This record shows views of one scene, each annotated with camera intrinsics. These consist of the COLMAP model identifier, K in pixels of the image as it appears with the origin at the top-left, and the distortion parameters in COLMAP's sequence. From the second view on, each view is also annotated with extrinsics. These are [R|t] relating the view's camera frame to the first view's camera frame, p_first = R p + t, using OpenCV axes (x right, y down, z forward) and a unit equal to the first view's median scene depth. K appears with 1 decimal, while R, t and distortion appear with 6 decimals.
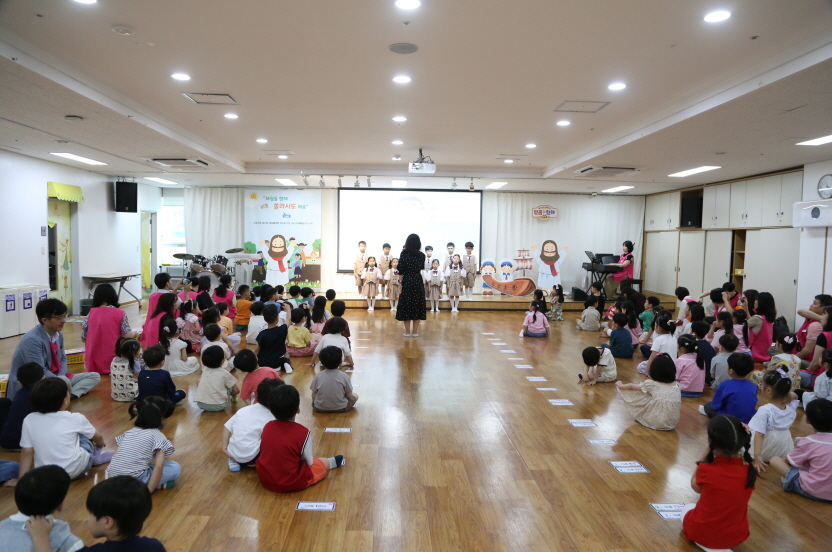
lens RADIAL K [[571.6, 0, 433.7], [0, 571.6, 276.8], [0, 0, 1]] dist [-0.056344, -0.001140]
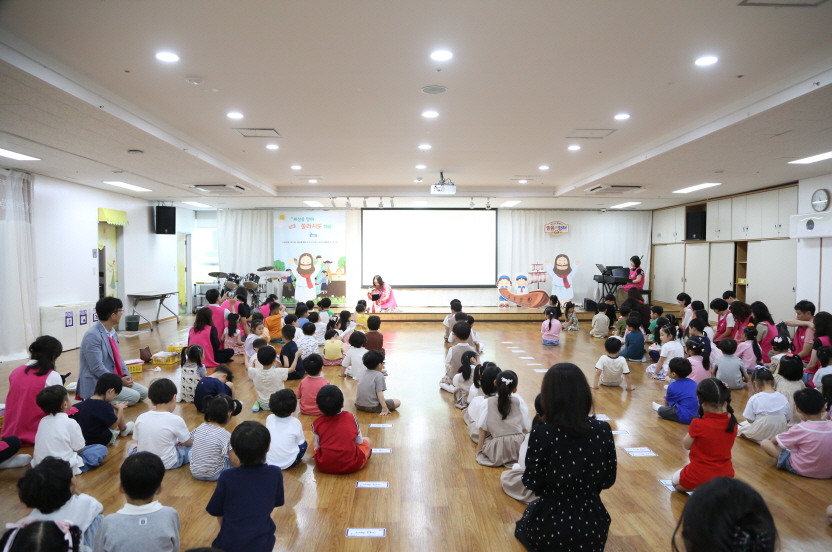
lens RADIAL K [[619.6, 0, 416.0], [0, 619.6, 276.0], [0, 0, 1]] dist [-0.066720, 0.000234]
pose [[0.999657, -0.015380, -0.021216, -0.046371], [0.014726, 0.999423, -0.030615, 0.007474], [0.021674, 0.030292, 0.999306, -0.156886]]
